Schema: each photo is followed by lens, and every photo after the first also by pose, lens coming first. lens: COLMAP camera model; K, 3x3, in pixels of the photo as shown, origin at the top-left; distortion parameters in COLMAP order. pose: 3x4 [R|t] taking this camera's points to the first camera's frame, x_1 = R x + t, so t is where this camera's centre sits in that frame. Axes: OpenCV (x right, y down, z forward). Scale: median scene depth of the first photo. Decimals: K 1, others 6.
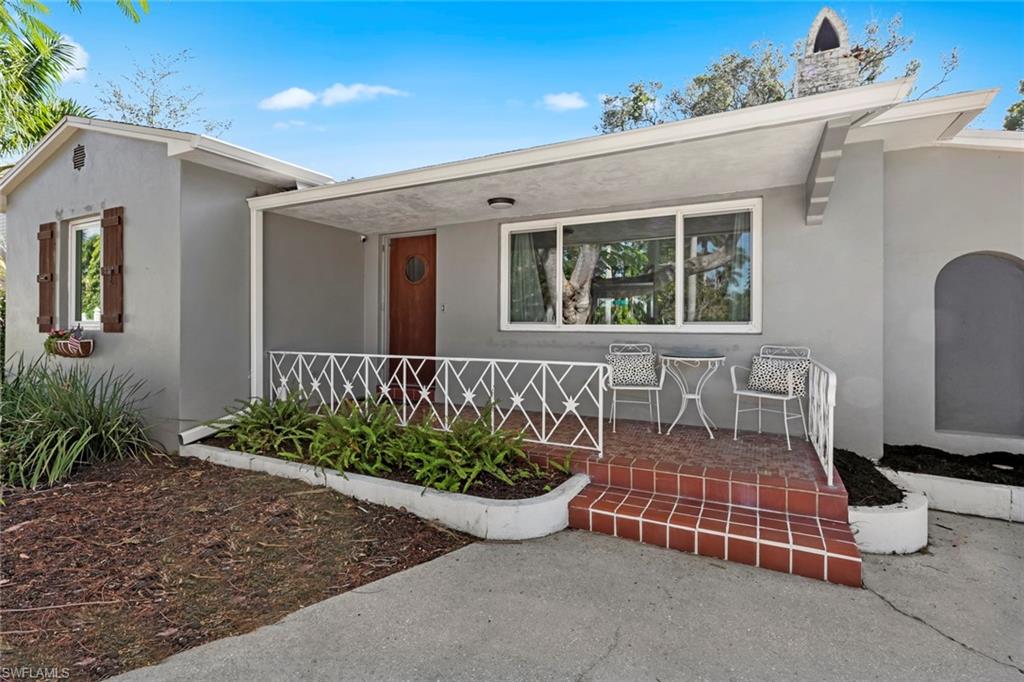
lens RADIAL K [[497.6, 0, 501.5], [0, 497.6, 325.5], [0, 0, 1]] dist [-0.001747, 0.000012]
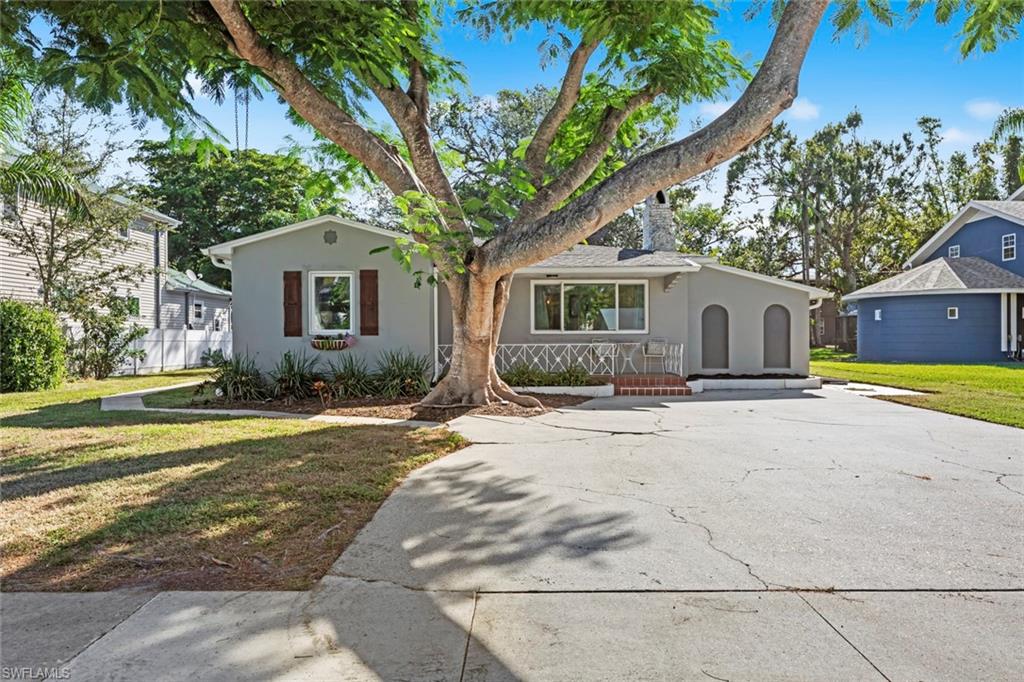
lens RADIAL K [[697.3, 0, 511.8], [0, 697.3, 339.2], [0, 0, 1]] dist [-0.001179, -0.000111]
pose [[0.887314, -0.007315, 0.461108, -1.698226], [0.006976, 0.999973, 0.002439, 0.029383], [-0.461113, 0.001052, 0.887341, -1.789126]]
